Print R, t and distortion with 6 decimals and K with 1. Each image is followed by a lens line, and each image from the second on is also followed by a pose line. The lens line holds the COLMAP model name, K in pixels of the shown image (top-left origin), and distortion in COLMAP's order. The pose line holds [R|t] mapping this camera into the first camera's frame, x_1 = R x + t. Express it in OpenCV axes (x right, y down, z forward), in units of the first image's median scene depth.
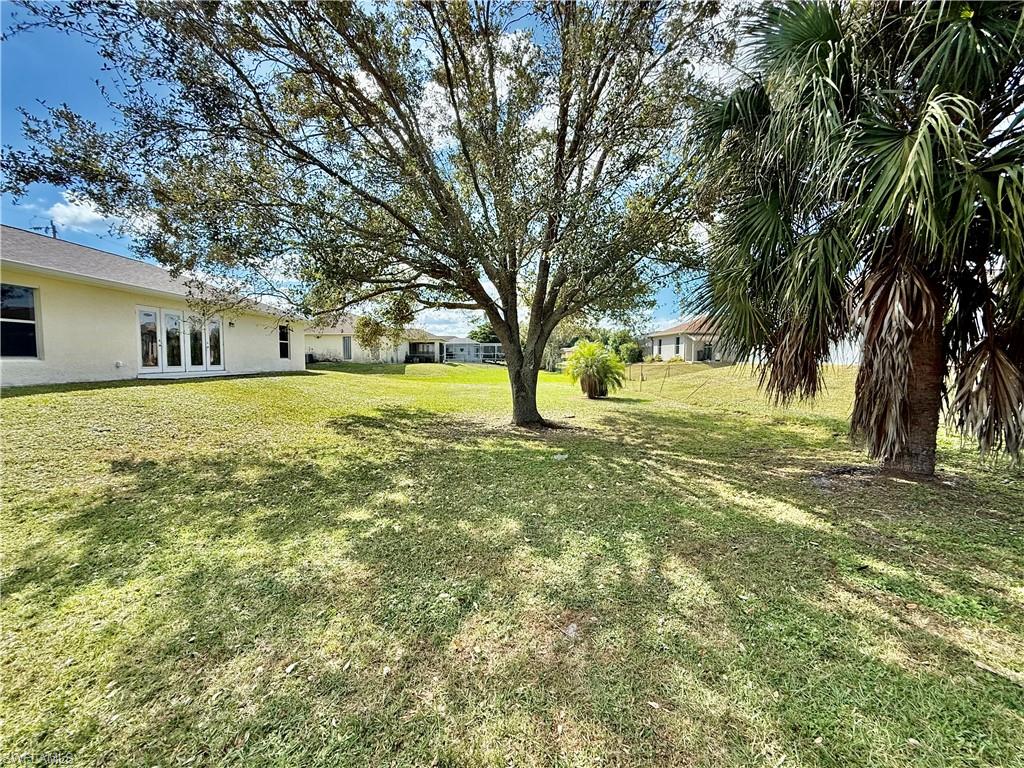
lens RADIAL K [[408.7, 0, 512.0], [0, 408.7, 384.0], [0, 0, 1]] dist [-0.008752, -0.000197]
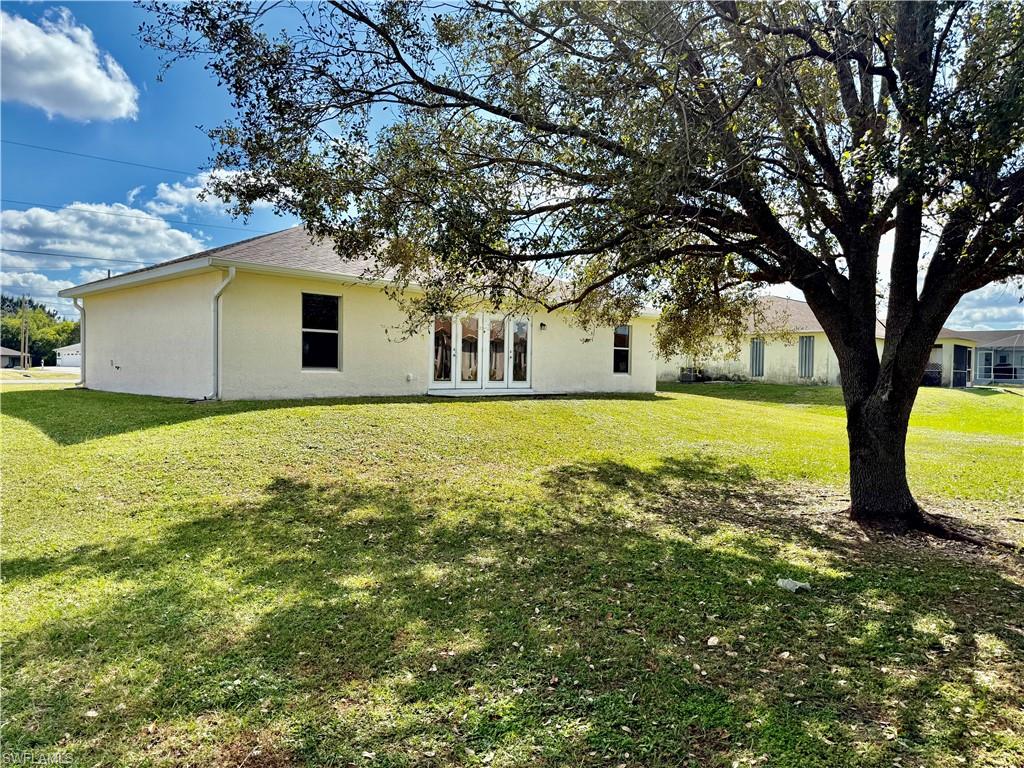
lens RADIAL K [[712.4, 0, 512.0], [0, 712.4, 384.0], [0, 0, 1]] dist [0.001167, -0.001882]
pose [[0.707421, 0.022207, -0.706444, 0.306426], [-0.057180, 0.998028, -0.025887, -0.009657], [0.704476, 0.058708, 0.707296, 0.103839]]
